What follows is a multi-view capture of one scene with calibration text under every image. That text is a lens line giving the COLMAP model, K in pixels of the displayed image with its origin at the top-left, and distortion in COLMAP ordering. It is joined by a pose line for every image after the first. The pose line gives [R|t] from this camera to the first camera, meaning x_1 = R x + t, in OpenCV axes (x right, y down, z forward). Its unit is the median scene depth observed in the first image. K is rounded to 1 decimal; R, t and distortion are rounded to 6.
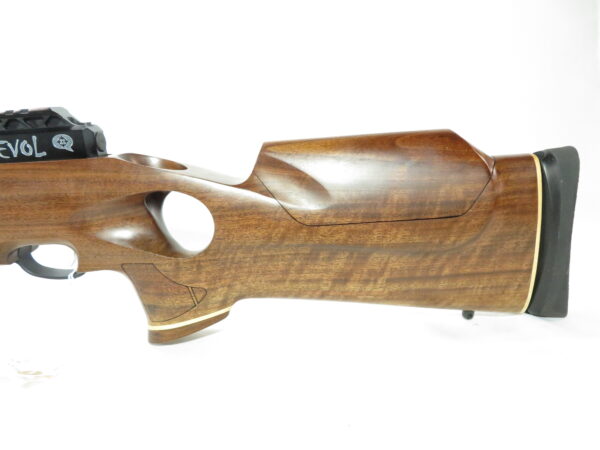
lens RADIAL K [[430.3, 0, 300.0], [0, 430.3, 225.0], [0, 0, 1]] dist [-0.005128, -0.002053]
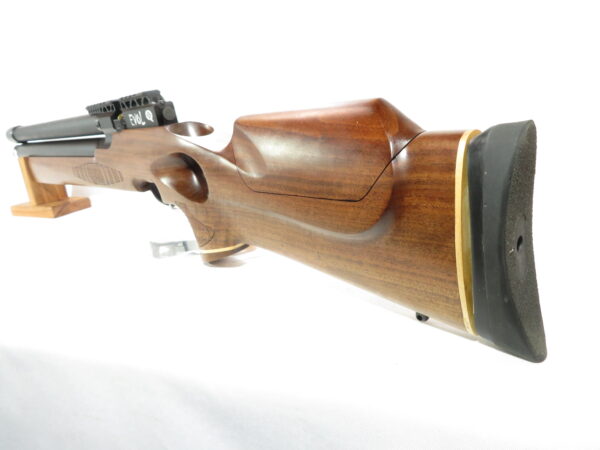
lens RADIAL K [[430.3, 0, 300.0], [0, 430.3, 225.0], [0, 0, 1]] dist [-0.005128, -0.002053]
pose [[0.705346, 0.179721, -0.685703, 0.905722], [-0.087365, 0.981992, 0.167509, -0.111378], [0.703459, -0.058245, 0.708345, 0.271864]]
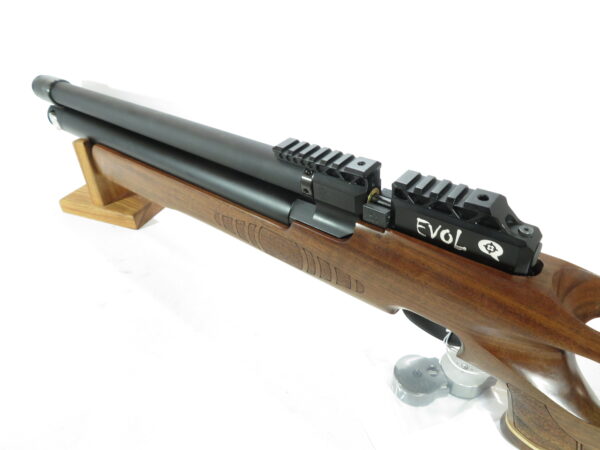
lens RADIAL K [[444.6, 0, 312.2], [0, 444.6, 223.7], [0, 0, 1]] dist [0.004546, 0.002212]
pose [[0.756009, 0.388492, -0.526806, -0.374754], [-0.145407, 0.884390, 0.443521, -0.542359], [0.638207, -0.258705, 0.725096, 0.188307]]
